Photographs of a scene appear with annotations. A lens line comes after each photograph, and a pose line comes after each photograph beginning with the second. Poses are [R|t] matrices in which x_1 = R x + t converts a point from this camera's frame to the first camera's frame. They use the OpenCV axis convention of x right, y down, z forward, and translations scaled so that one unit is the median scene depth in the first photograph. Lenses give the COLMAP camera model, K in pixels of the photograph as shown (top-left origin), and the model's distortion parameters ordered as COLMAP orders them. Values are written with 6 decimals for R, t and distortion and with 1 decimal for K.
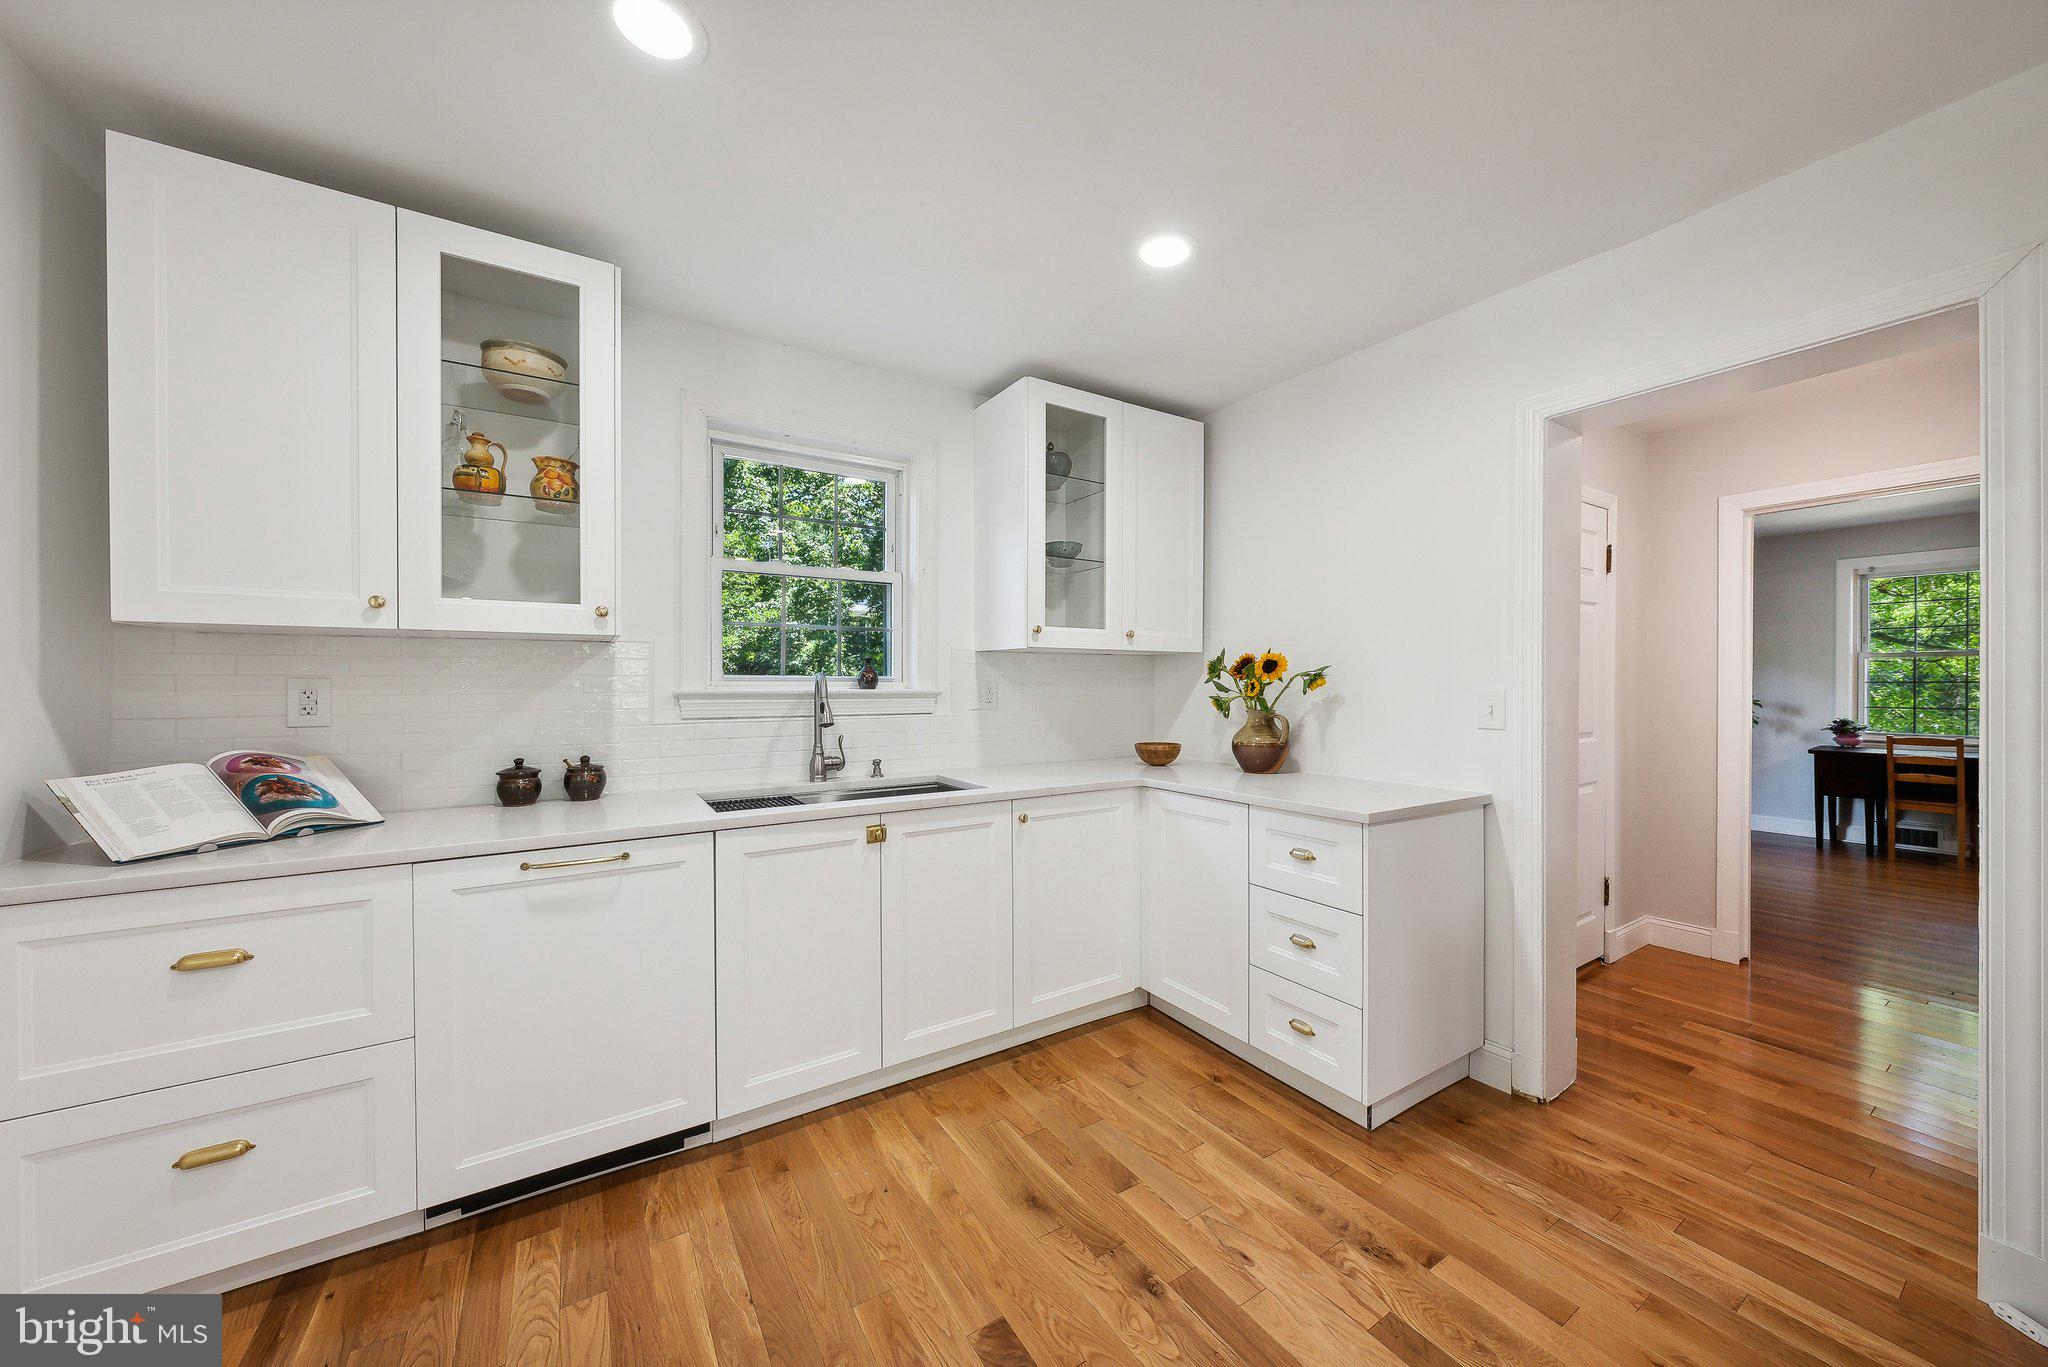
lens RADIAL K [[723.2, 0, 1032.3], [0, 723.2, 684.2], [0, 0, 1]] dist [-0.003166, 0.000247]
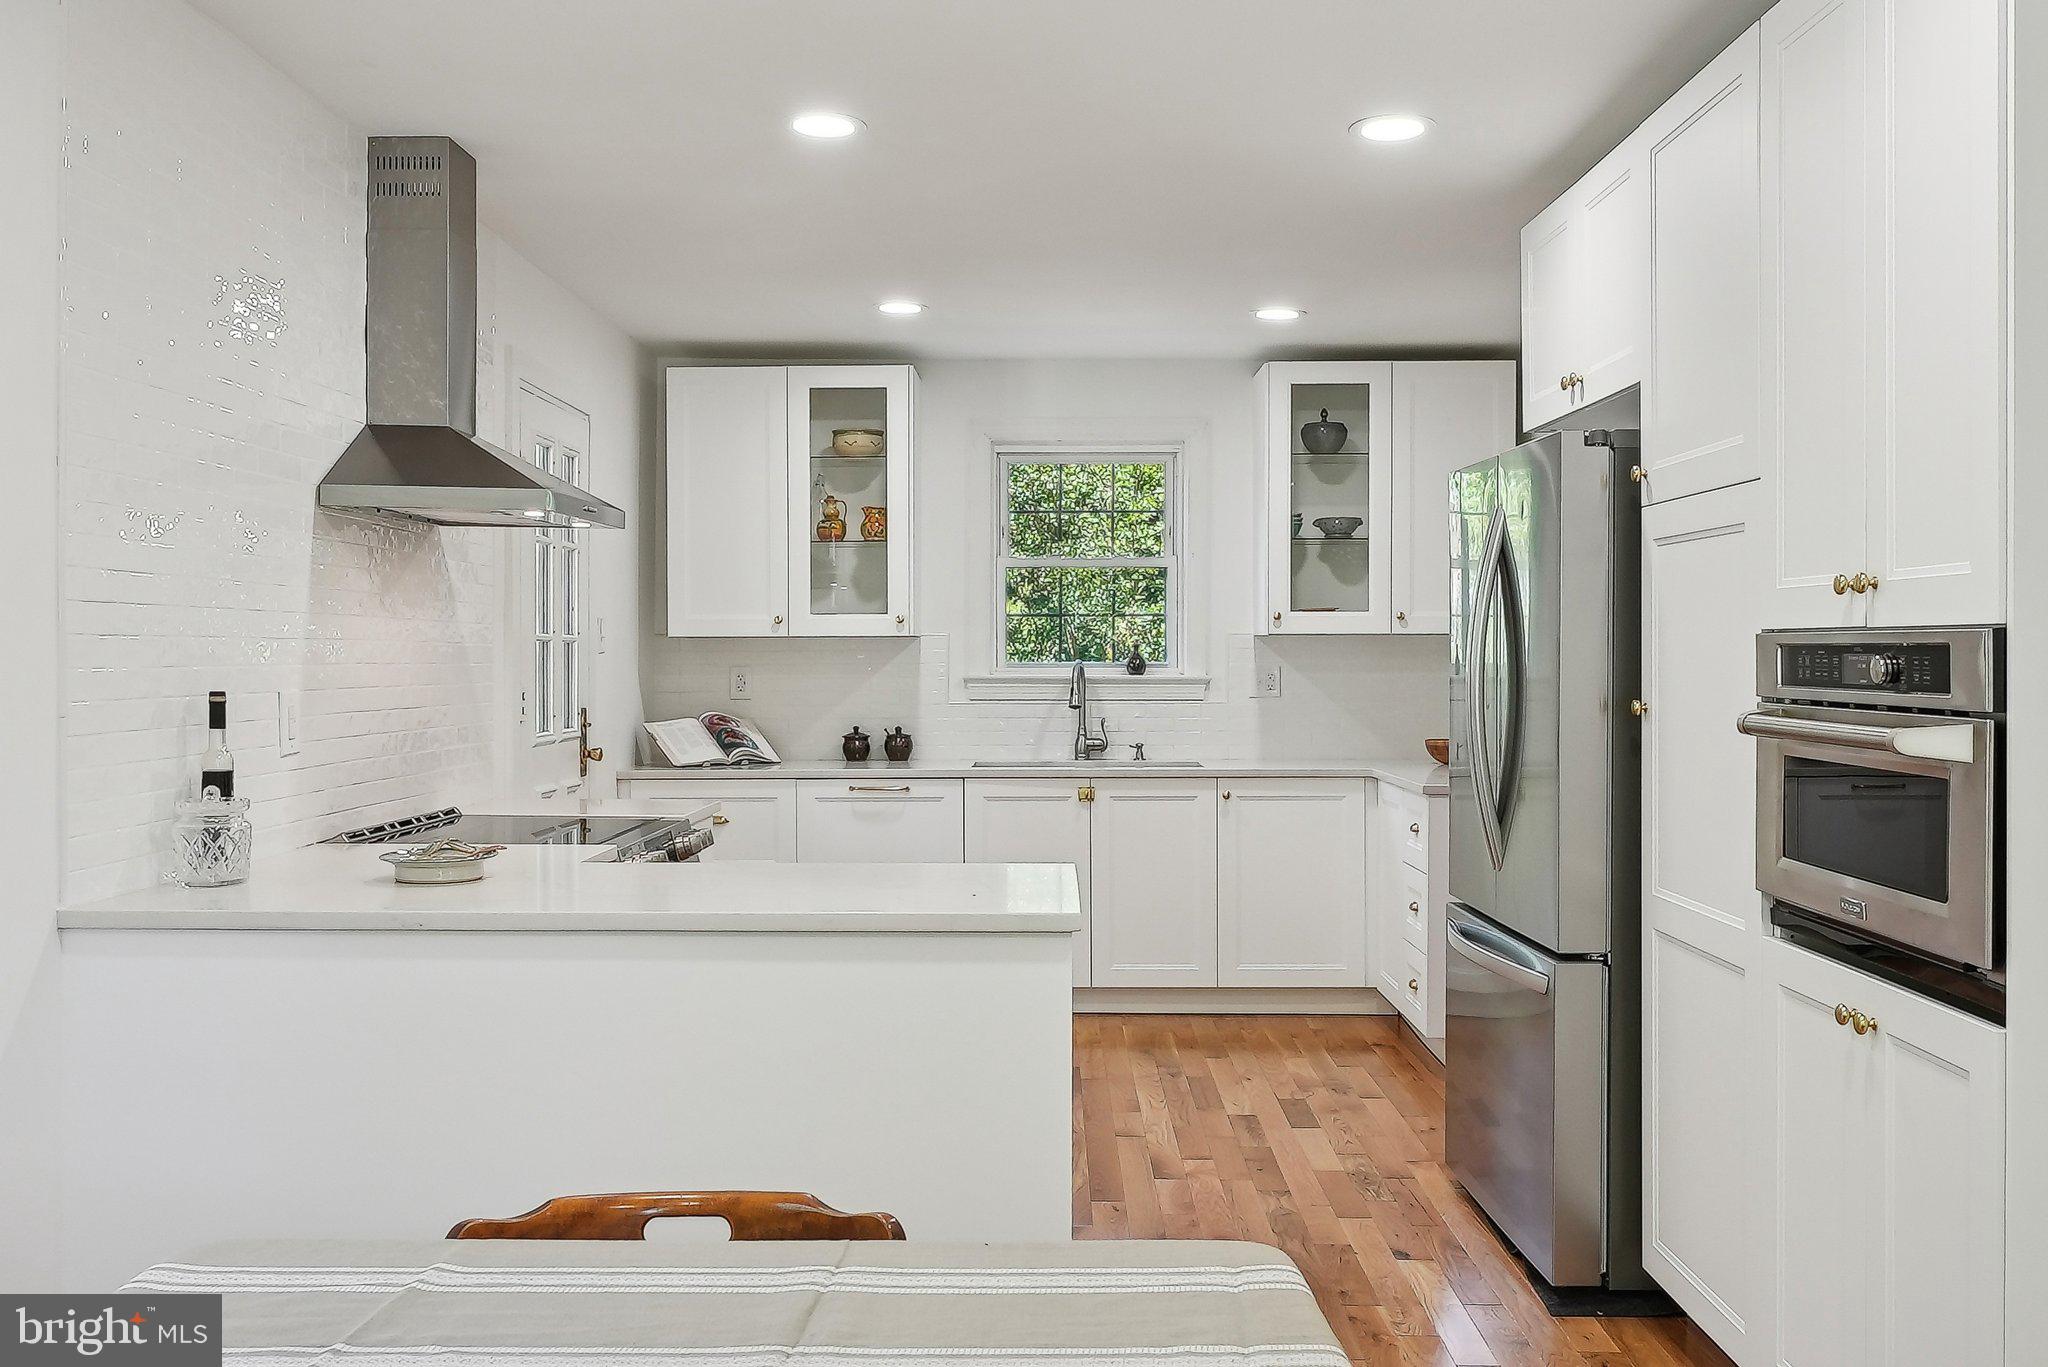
lens RADIAL K [[1817.6, 0, 1013.9], [0, 1817.6, 666.9], [0, 0, 1]] dist [-0.013215, 0.007798]
pose [[0.836456, 0.004613, -0.548014, 1.405509], [-0.000160, 0.999967, 0.008174, -0.035194], [0.548033, -0.006749, 0.836429, -1.687867]]
